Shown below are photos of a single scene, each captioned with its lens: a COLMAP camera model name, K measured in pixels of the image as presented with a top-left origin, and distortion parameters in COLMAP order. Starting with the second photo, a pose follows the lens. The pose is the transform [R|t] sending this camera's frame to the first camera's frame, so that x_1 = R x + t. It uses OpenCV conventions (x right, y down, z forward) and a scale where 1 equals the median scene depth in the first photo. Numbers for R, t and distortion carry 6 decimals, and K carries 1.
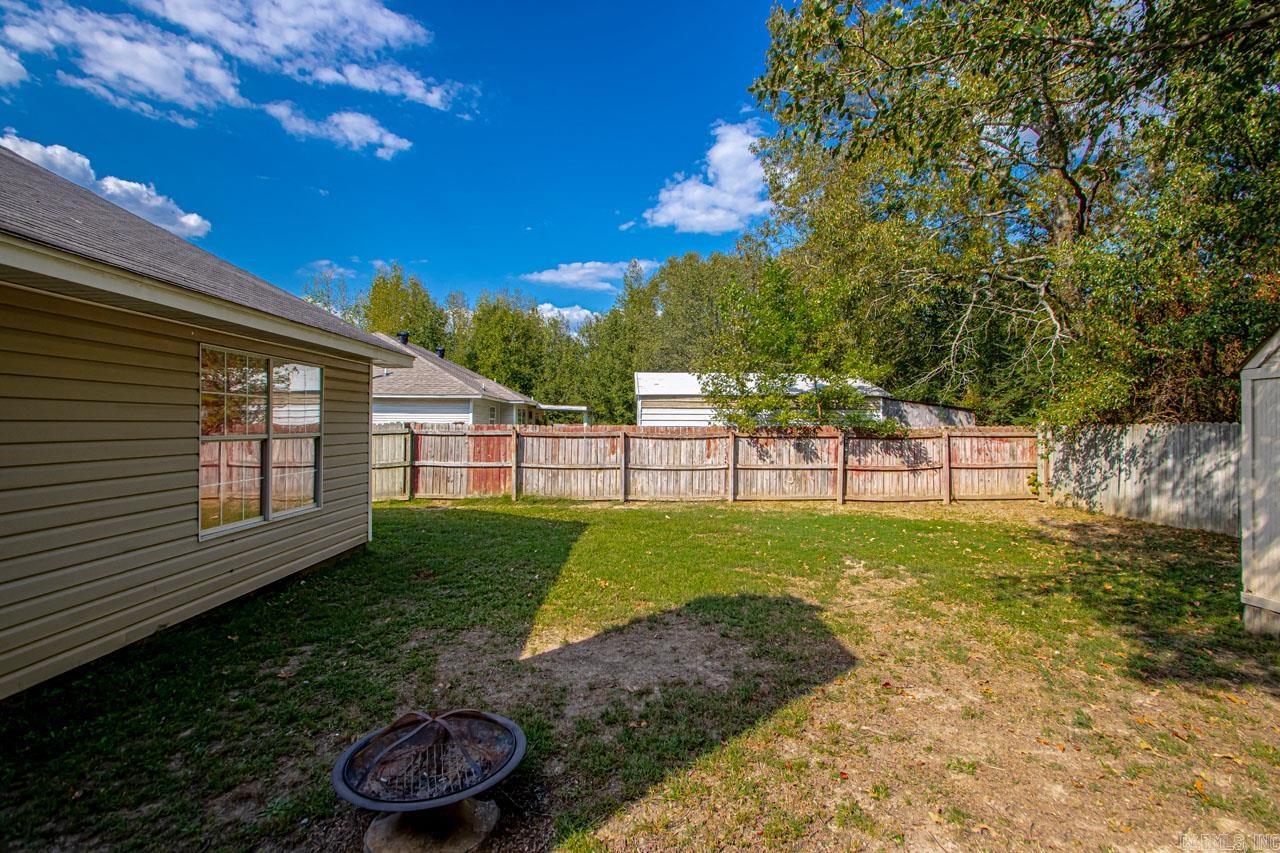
lens RADIAL K [[608.9, 0, 648.2], [0, 608.9, 419.9], [0, 0, 1]] dist [0.019443, -0.007929]
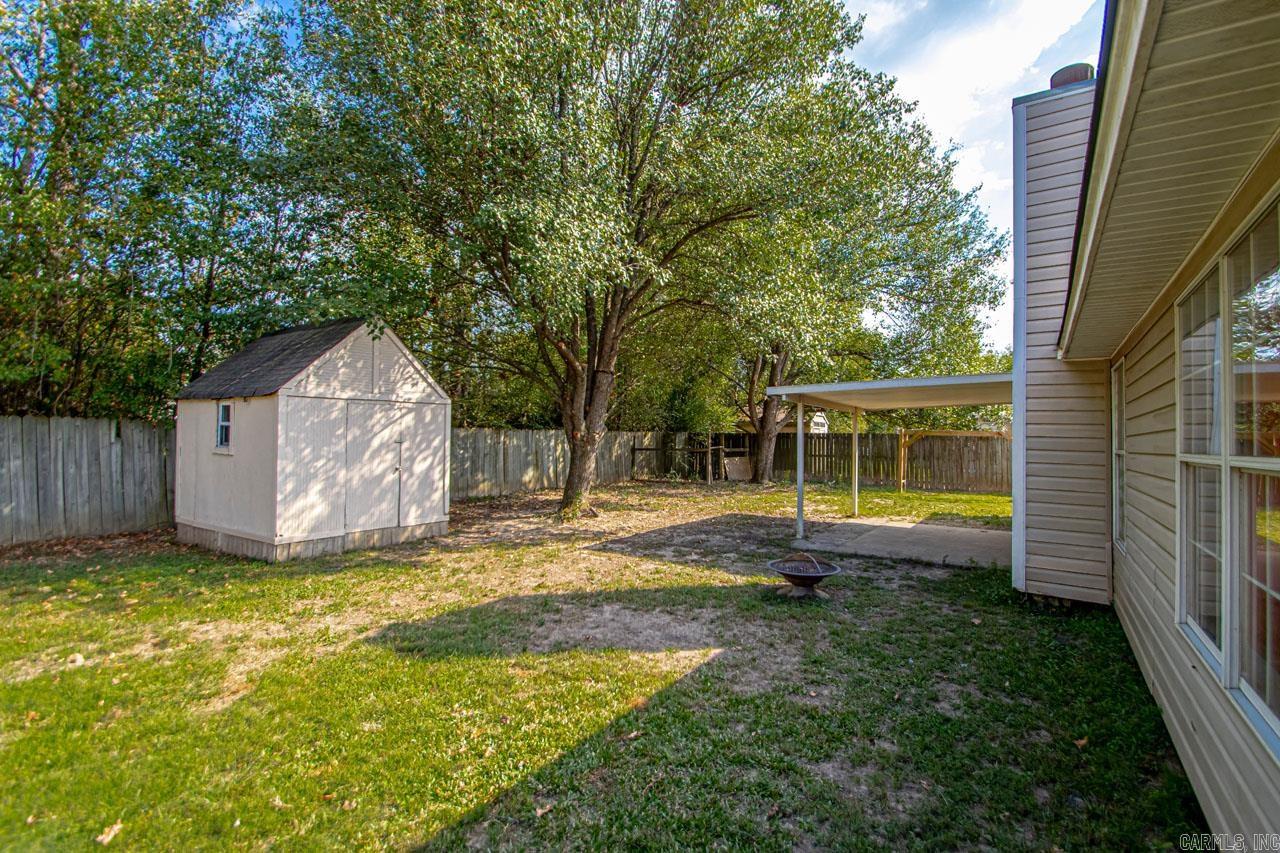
lens RADIAL K [[608.9, 0, 652.4], [0, 608.9, 436.4], [0, 0, 1]] dist [0.019443, -0.007929]
pose [[-0.826926, -0.015975, 0.562083, -0.229876], [-0.021855, 0.999754, -0.003739, 0.008212], [-0.561885, -0.015376, -0.827072, 0.642687]]
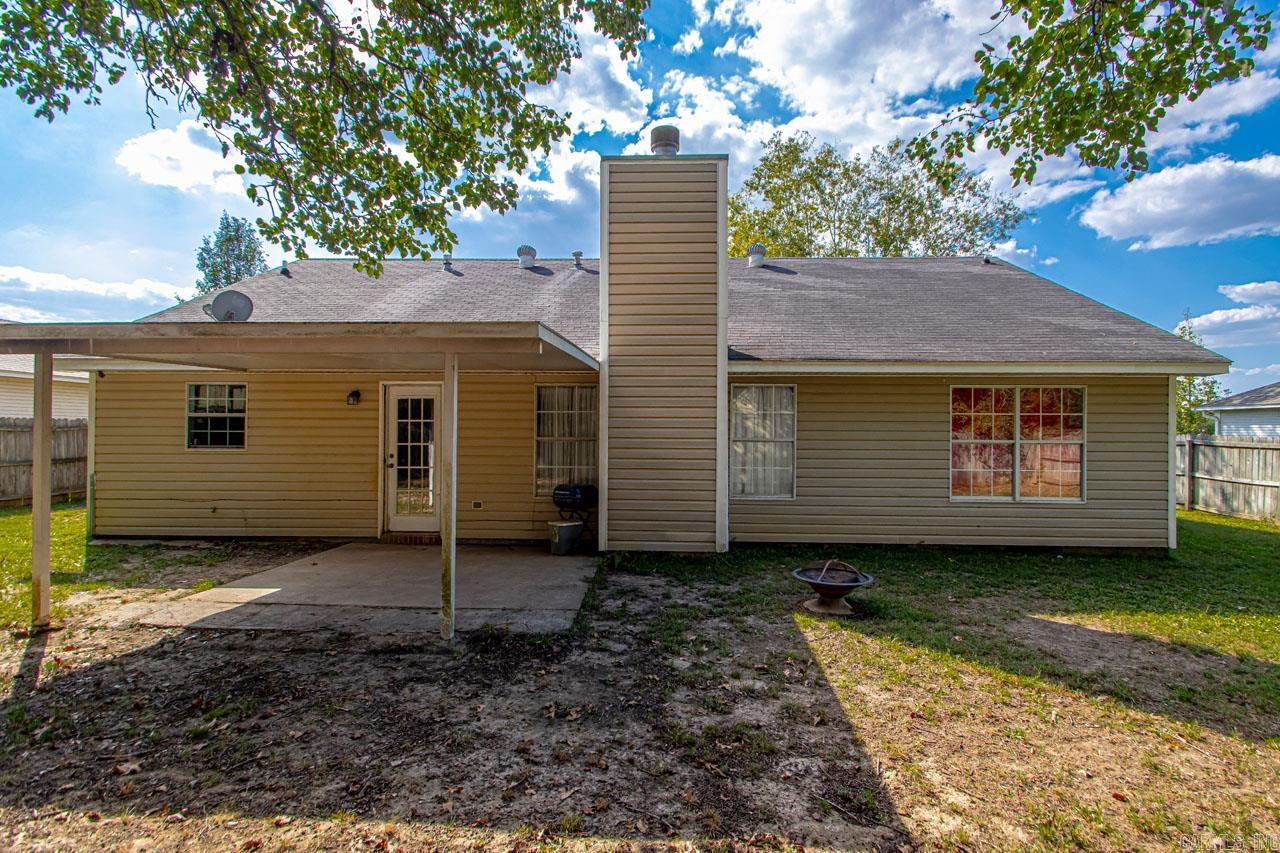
lens RADIAL K [[642.3, 0, 648.8], [0, 642.3, 433.2], [0, 0, 1]] dist [0.005682, -0.010468]
pose [[-0.038707, -0.003584, -0.999244, 0.377454], [-0.003516, 0.999988, -0.003451, 0.007168], [0.999244, 0.003379, -0.038719, 0.089357]]
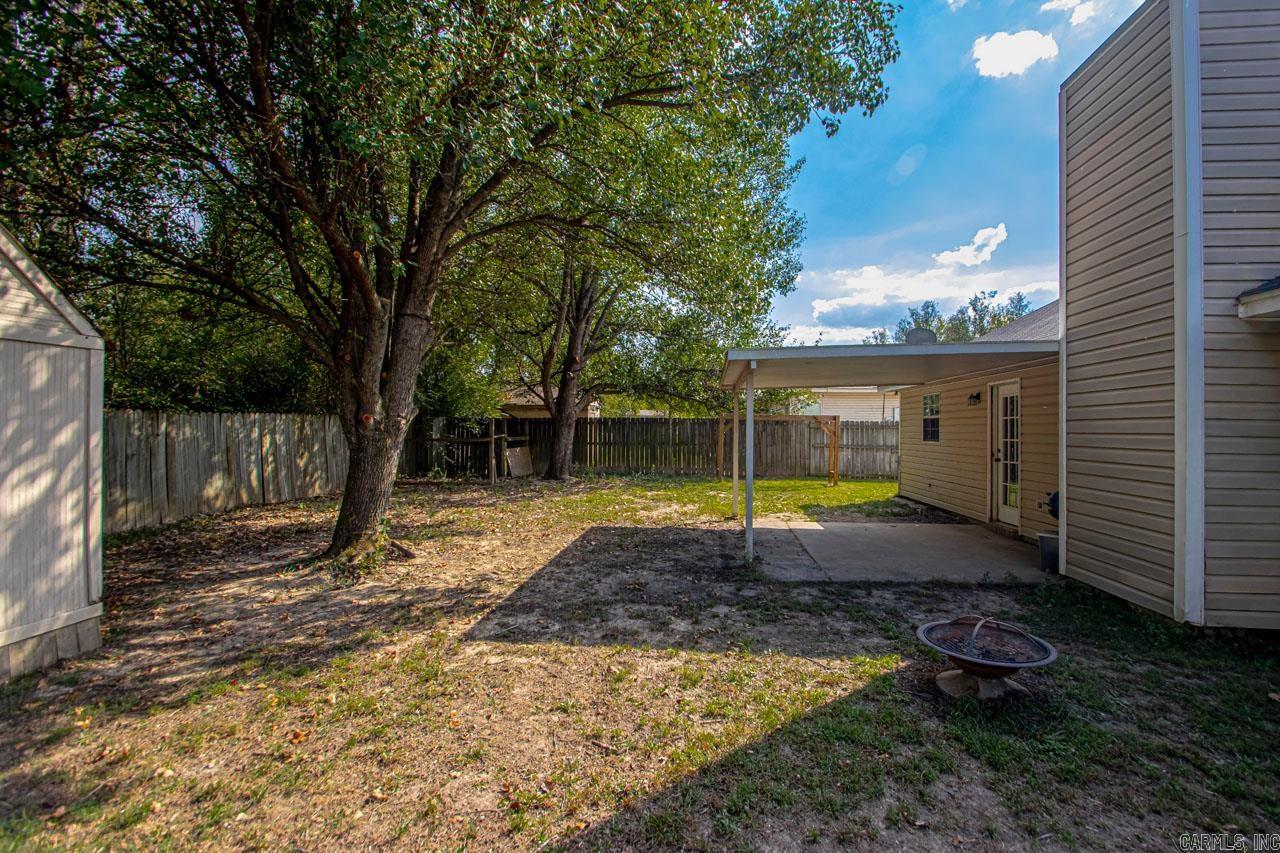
lens RADIAL K [[608.9, 0, 674.9], [0, 608.9, 424.8], [0, 0, 1]] dist [0.019443, -0.007929]
pose [[-0.997384, -0.012183, 0.071245, 0.053518], [-0.012890, 0.999872, -0.009460, 0.010956], [-0.071120, -0.010354, -0.997414, 0.479006]]
